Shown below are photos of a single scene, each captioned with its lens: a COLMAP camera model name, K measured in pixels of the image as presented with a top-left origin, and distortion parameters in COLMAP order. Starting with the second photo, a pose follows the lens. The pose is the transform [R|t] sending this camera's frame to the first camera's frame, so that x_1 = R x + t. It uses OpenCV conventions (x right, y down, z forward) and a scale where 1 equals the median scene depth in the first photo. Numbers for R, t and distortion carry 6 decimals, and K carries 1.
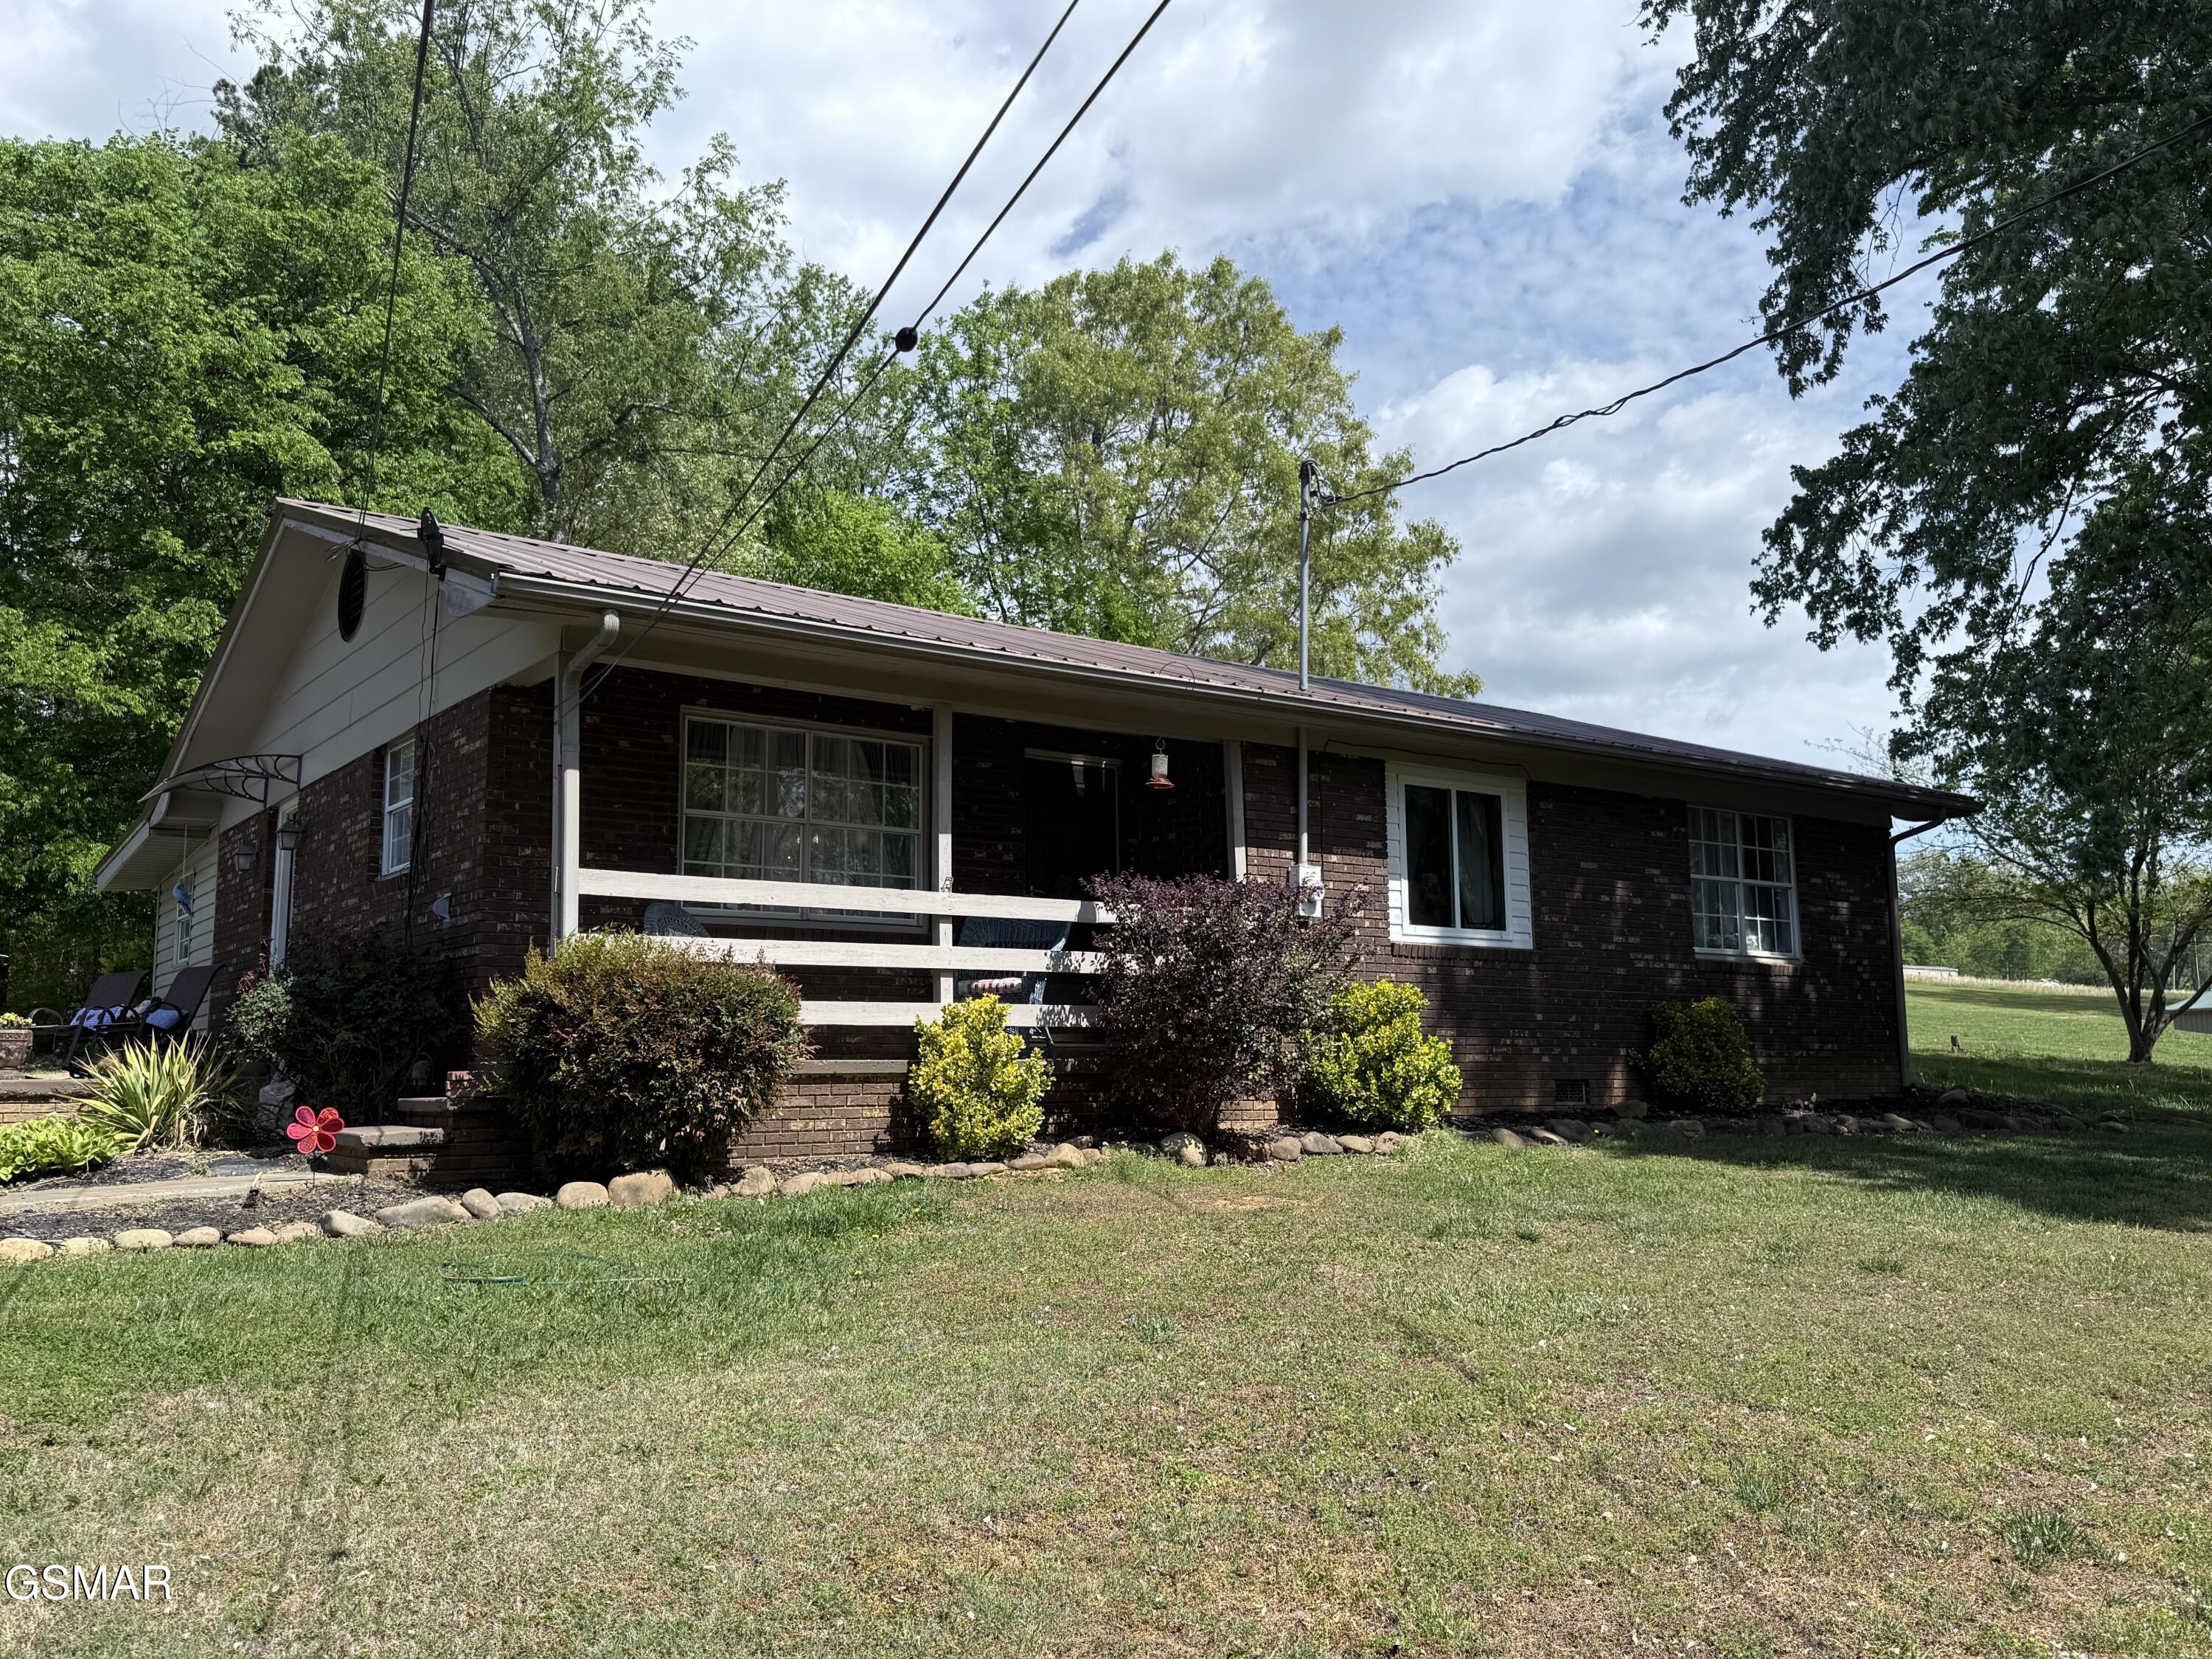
lens RADIAL K [[1824.8, 0, 1105.0], [0, 1824.8, 830.1], [0, 0, 1]] dist [0.003008, 0.000583]
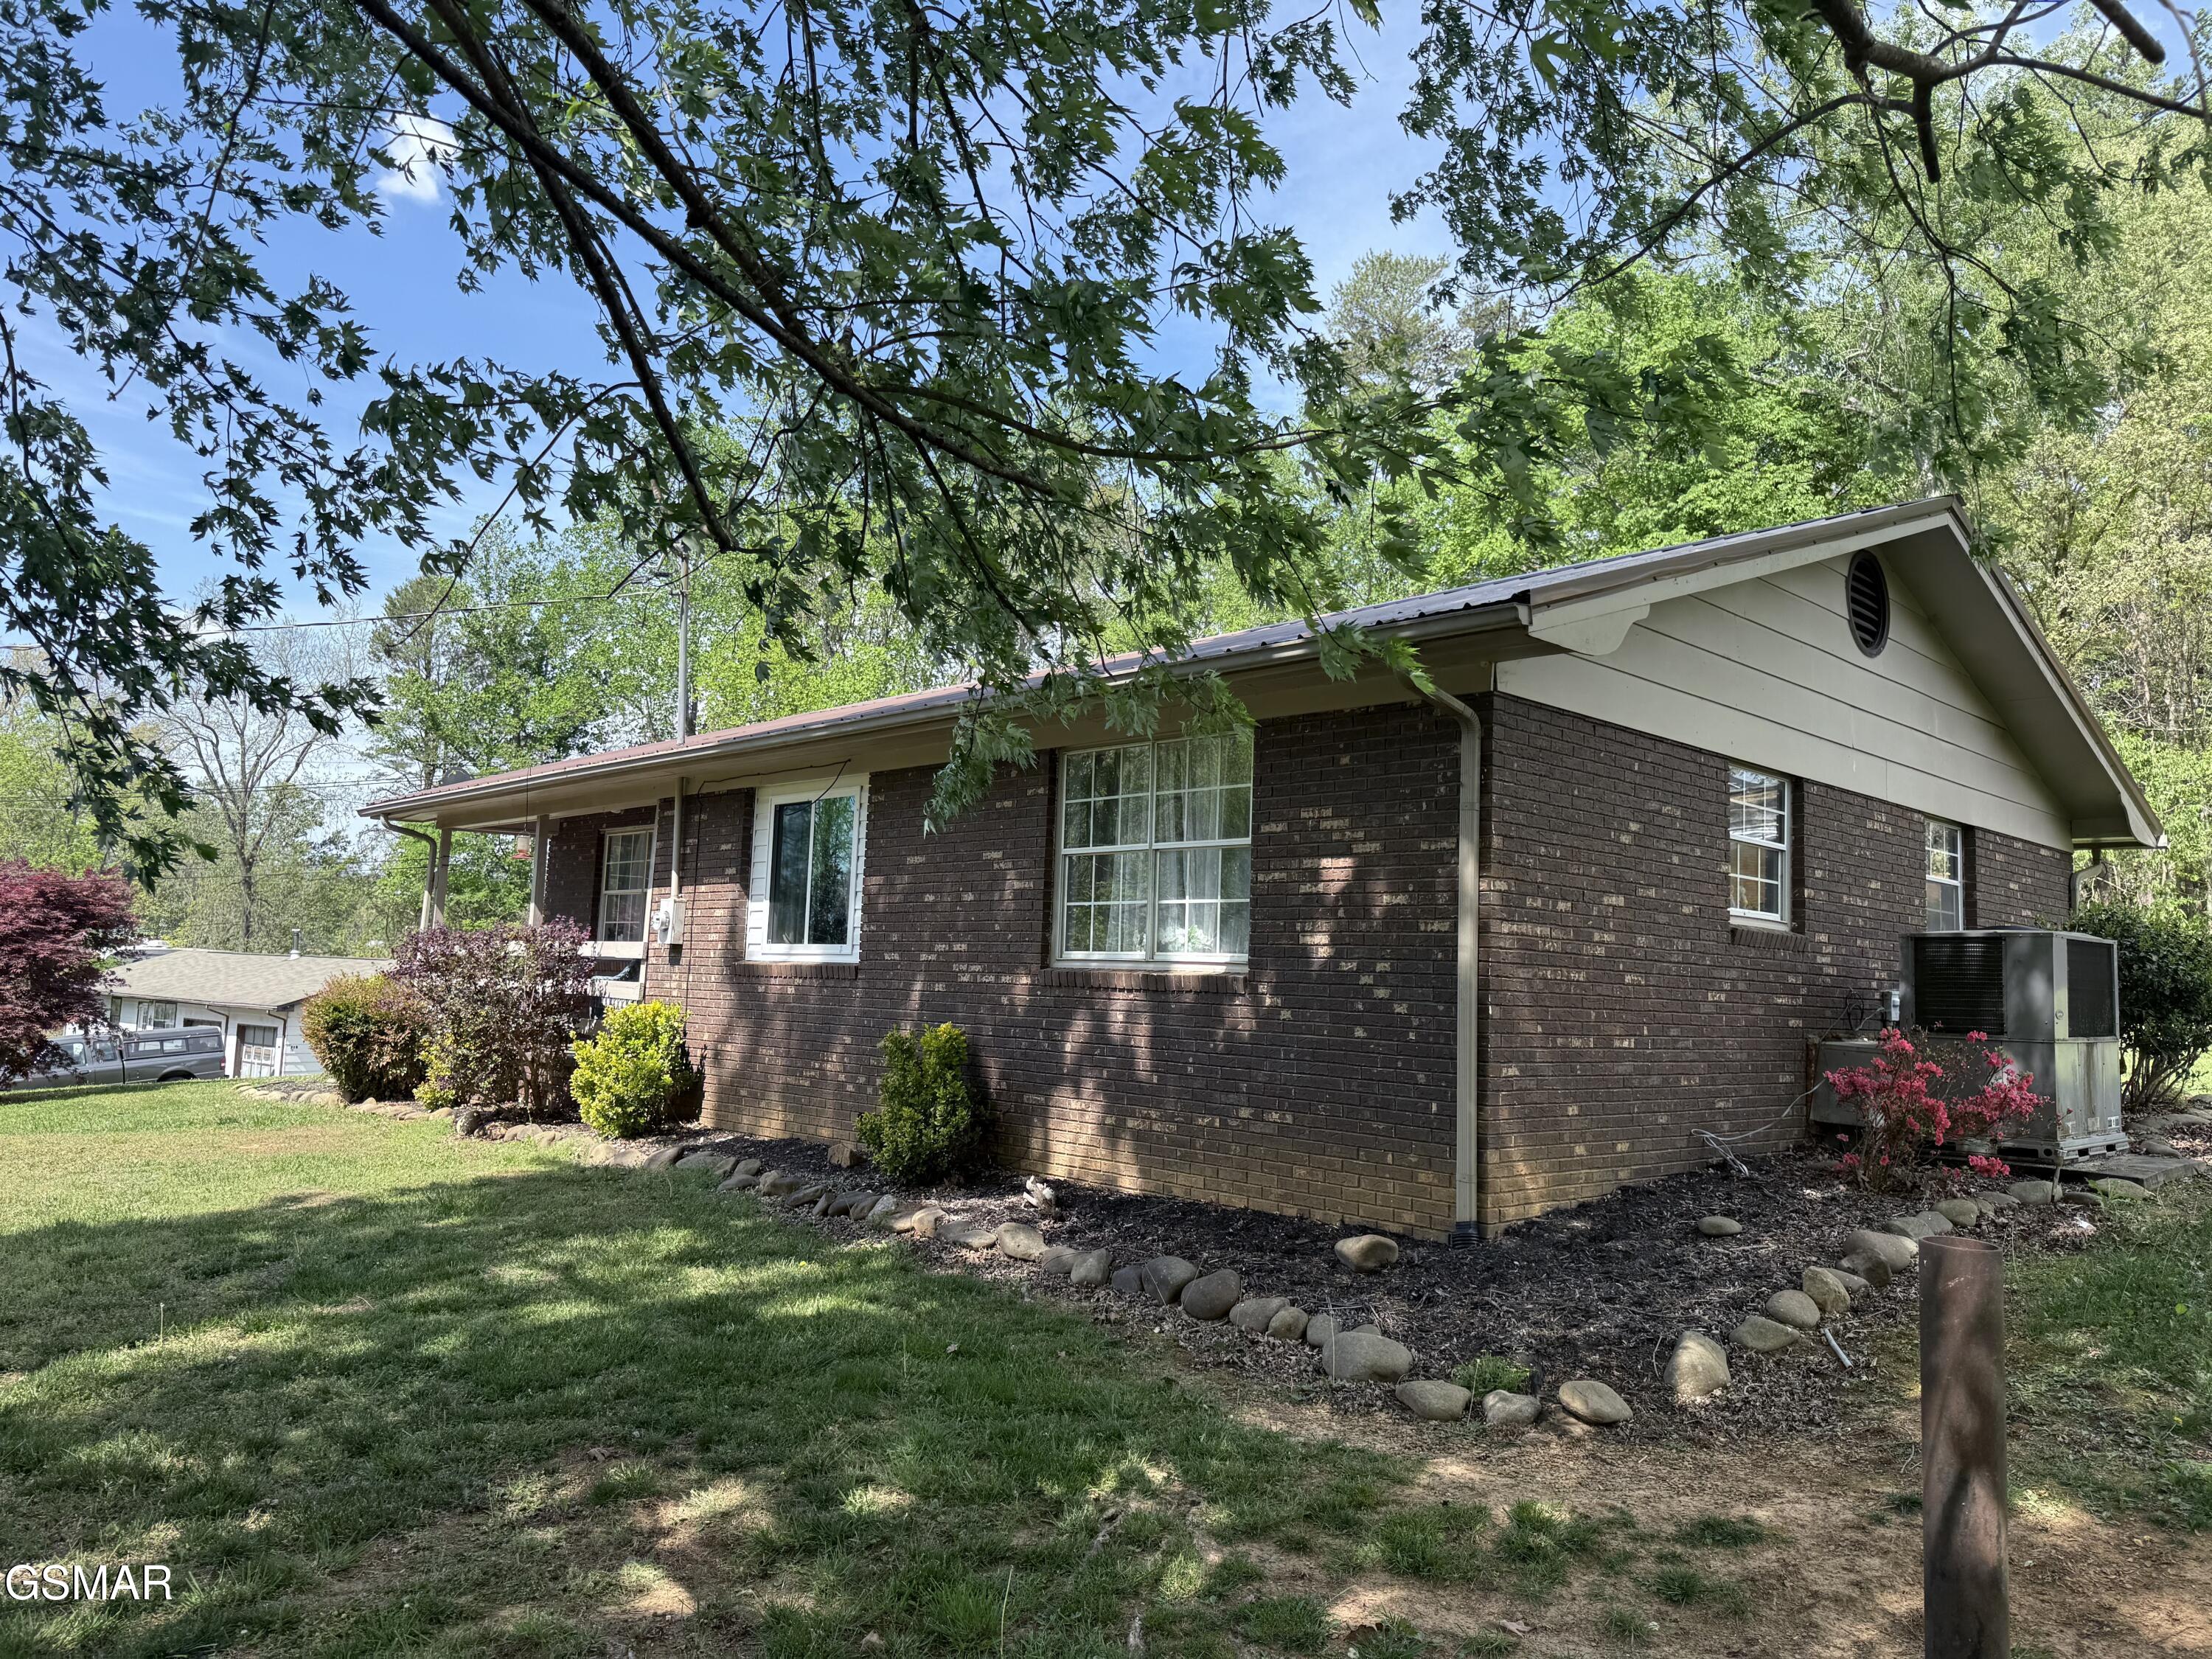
lens RADIAL K [[1563.8, 0, 1106.7], [0, 1563.8, 829.4], [0, 0, 1]] dist [0.000884, 0.000015]
pose [[0.153983, -0.091666, -0.983812, 1.029224], [0.091779, 0.992710, -0.078130, 0.072681], [0.983802, -0.078263, 0.161274, 1.021404]]
